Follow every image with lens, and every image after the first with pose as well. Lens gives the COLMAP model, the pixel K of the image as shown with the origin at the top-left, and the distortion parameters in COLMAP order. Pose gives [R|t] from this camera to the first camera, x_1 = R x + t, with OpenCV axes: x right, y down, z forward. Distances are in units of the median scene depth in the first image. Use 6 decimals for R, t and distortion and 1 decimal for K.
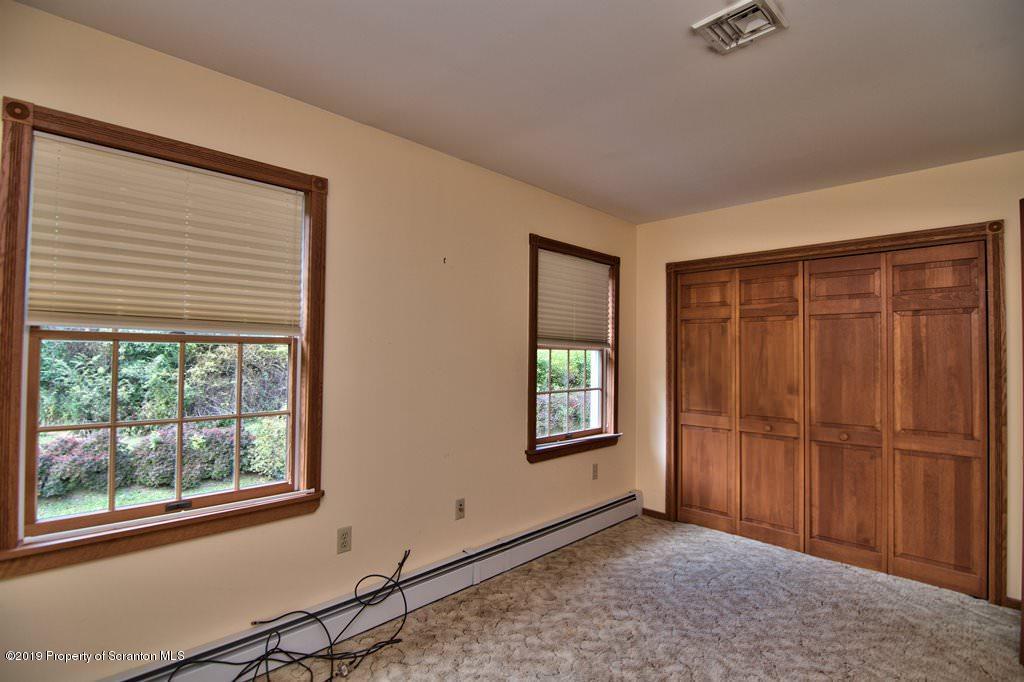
lens RADIAL K [[494.4, 0, 512.0], [0, 494.4, 341.0], [0, 0, 1]] dist [-0.000363, -0.011444]
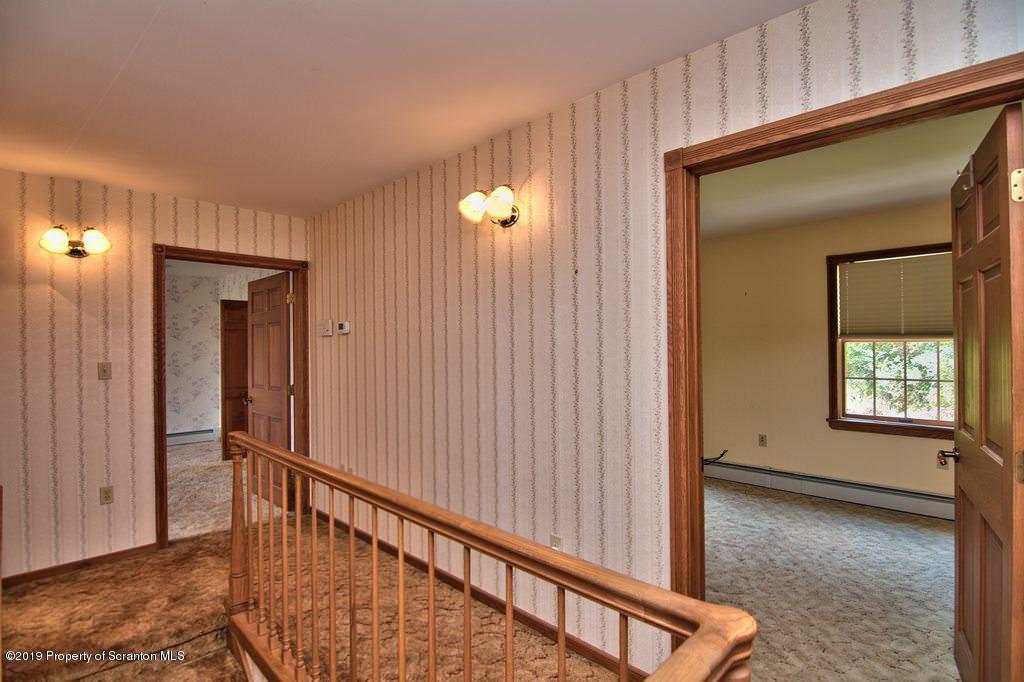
lens RADIAL K [[494.4, 0, 512.0], [0, 494.4, 341.0], [0, 0, 1]] dist [-0.000363, -0.011444]
pose [[-0.003758, -0.015548, -0.999872, 1.372192], [0.035057, 0.999262, -0.015671, 0.001890], [0.999378, -0.035112, -0.003210, 0.152526]]
